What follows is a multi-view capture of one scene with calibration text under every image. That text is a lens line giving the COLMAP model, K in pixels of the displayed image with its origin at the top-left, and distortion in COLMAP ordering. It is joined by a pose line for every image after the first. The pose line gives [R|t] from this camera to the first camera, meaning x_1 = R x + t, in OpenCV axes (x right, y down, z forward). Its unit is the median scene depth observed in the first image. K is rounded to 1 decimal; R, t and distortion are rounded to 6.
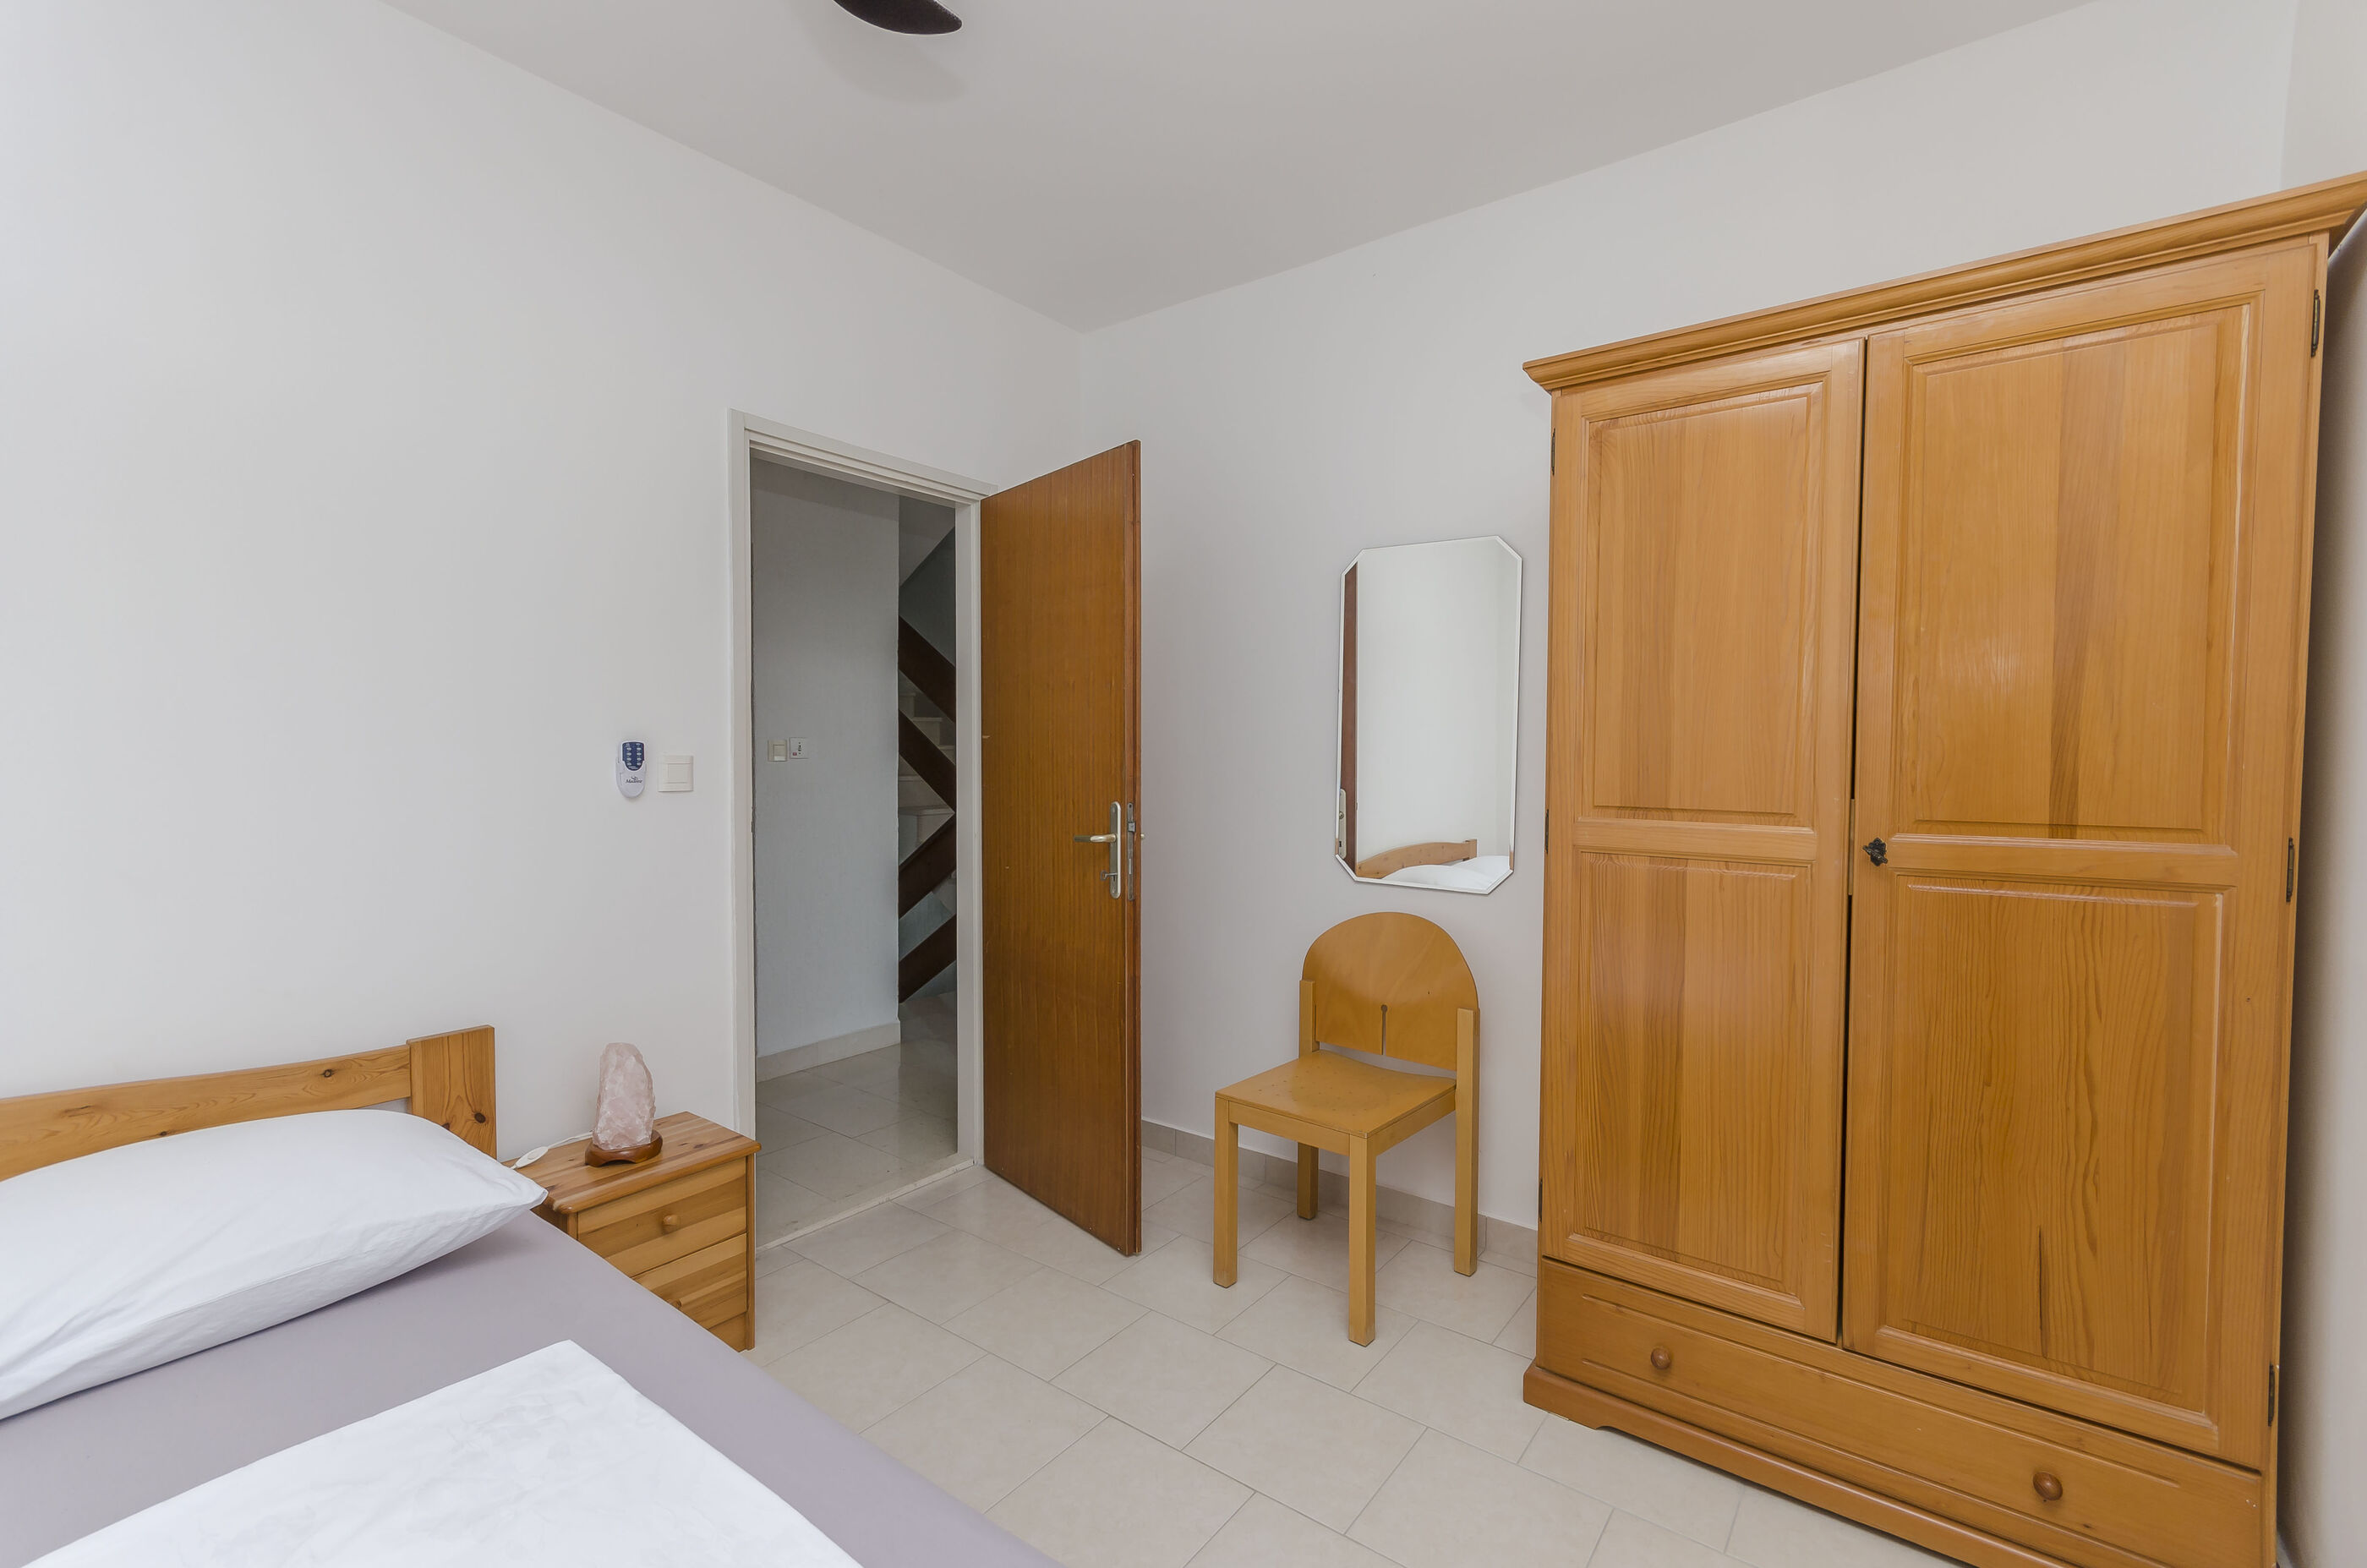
lens RADIAL K [[1023.2, 0, 1183.1], [0, 1023.2, 782.1], [0, 0, 1]] dist [0.003967, 0.000263]
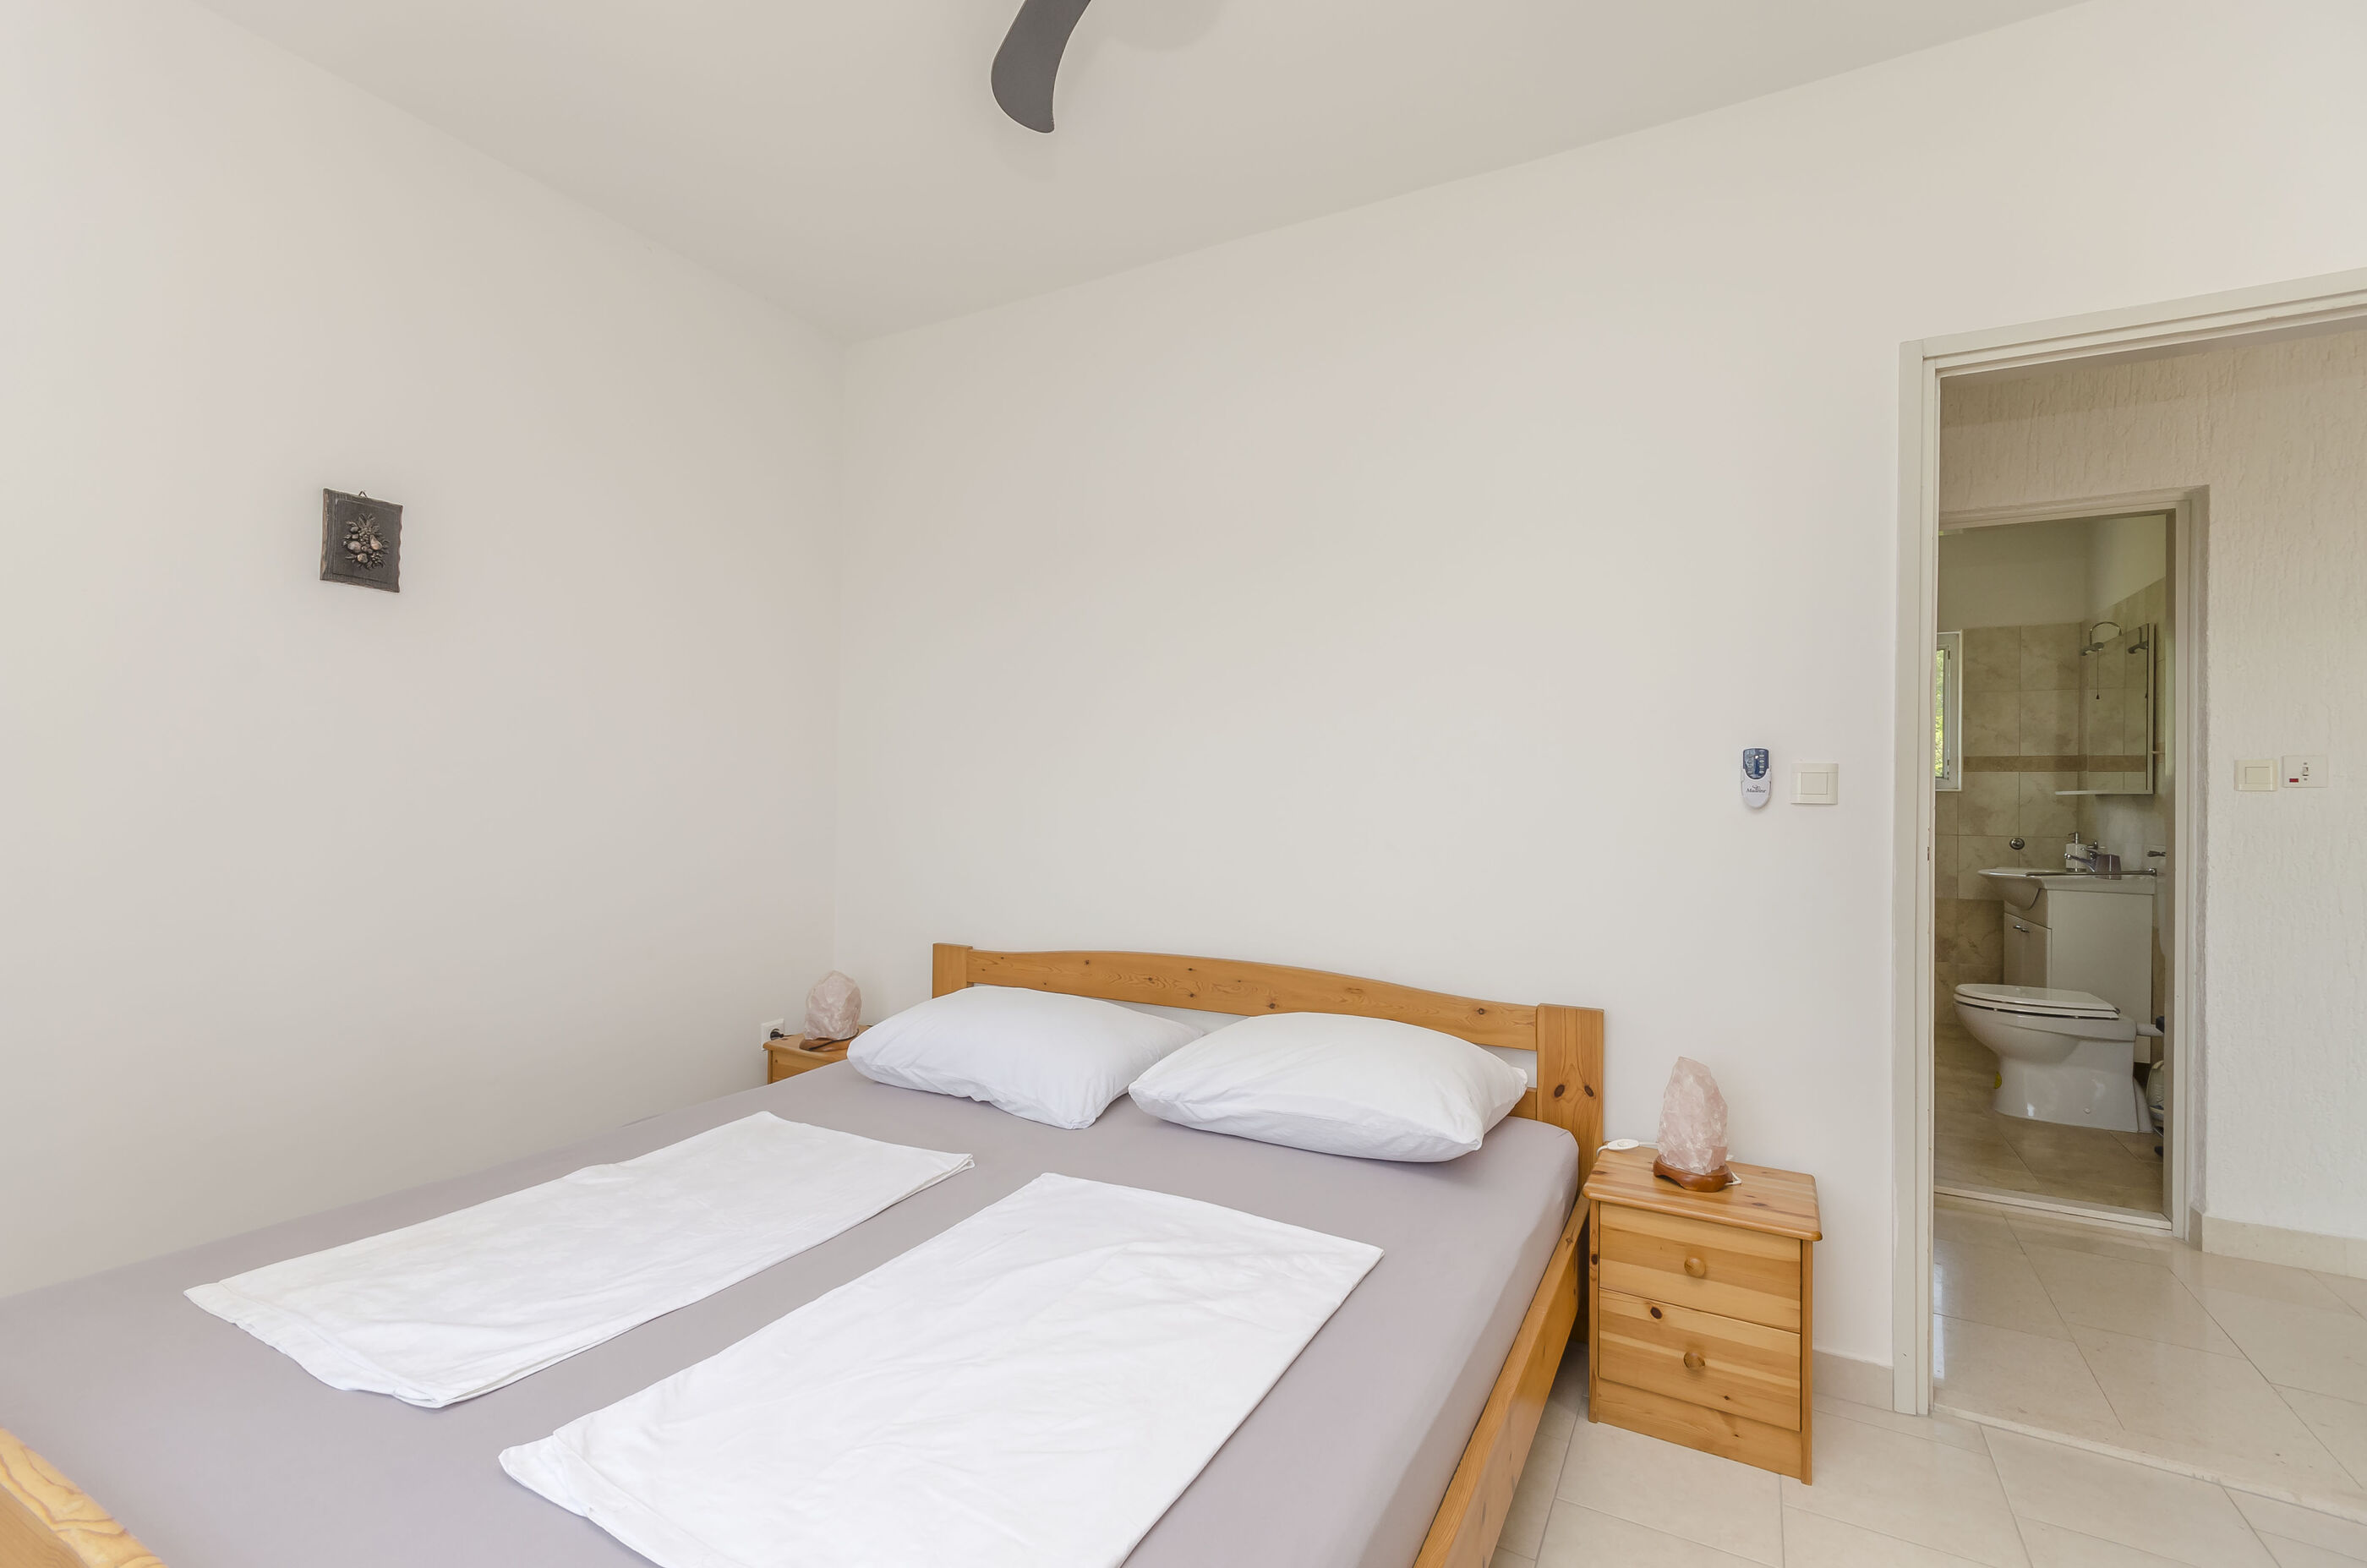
lens RADIAL K [[1023.2, 0, 1198.0], [0, 1023.2, 785.6], [0, 0, 1]] dist [0.003967, 0.000263]
pose [[0.157930, -0.005101, -0.987437, 0.288791], [-0.042427, 0.999028, -0.011946, 0.025495], [0.986538, 0.043781, 0.157560, 0.337881]]
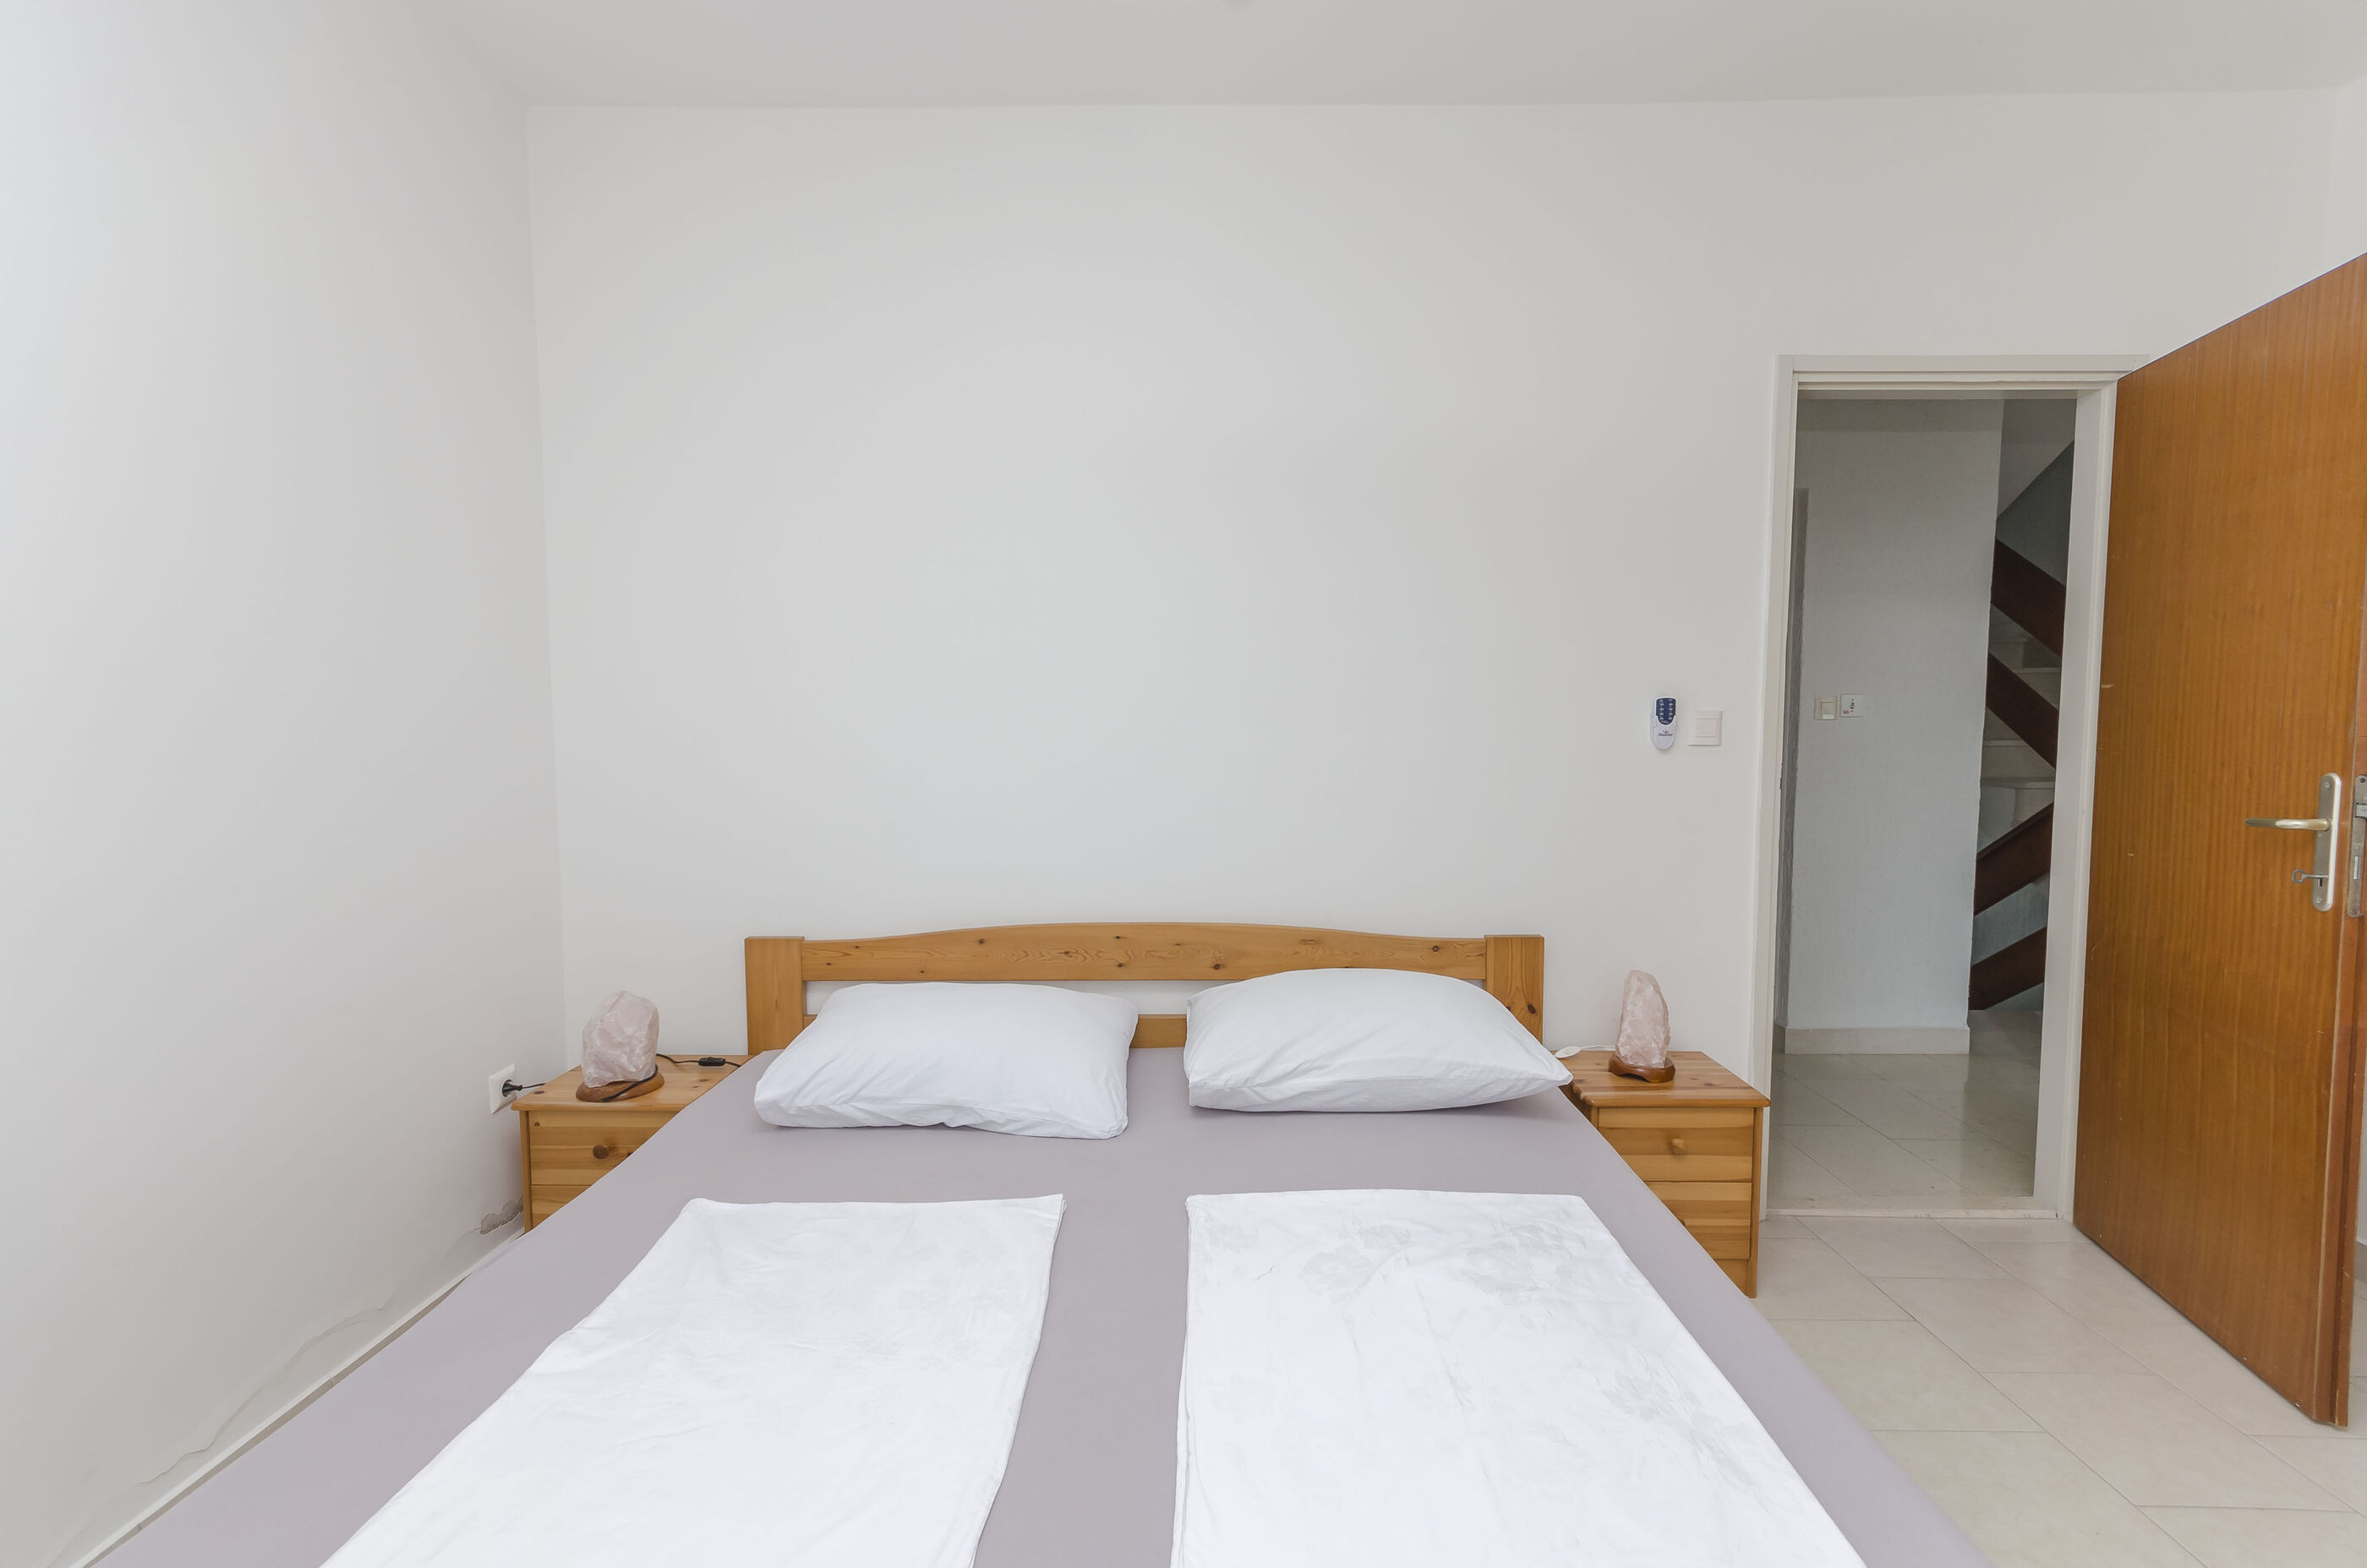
lens RADIAL K [[1023.2, 0, 1201.6], [0, 1023.2, 787.4], [0, 0, 1]] dist [0.003967, 0.000263]
pose [[0.593805, 0.053026, -0.802860, 0.039029], [-0.020591, 0.998501, 0.050718, 0.009361], [0.804345, -0.013585, 0.594007, -0.029785]]
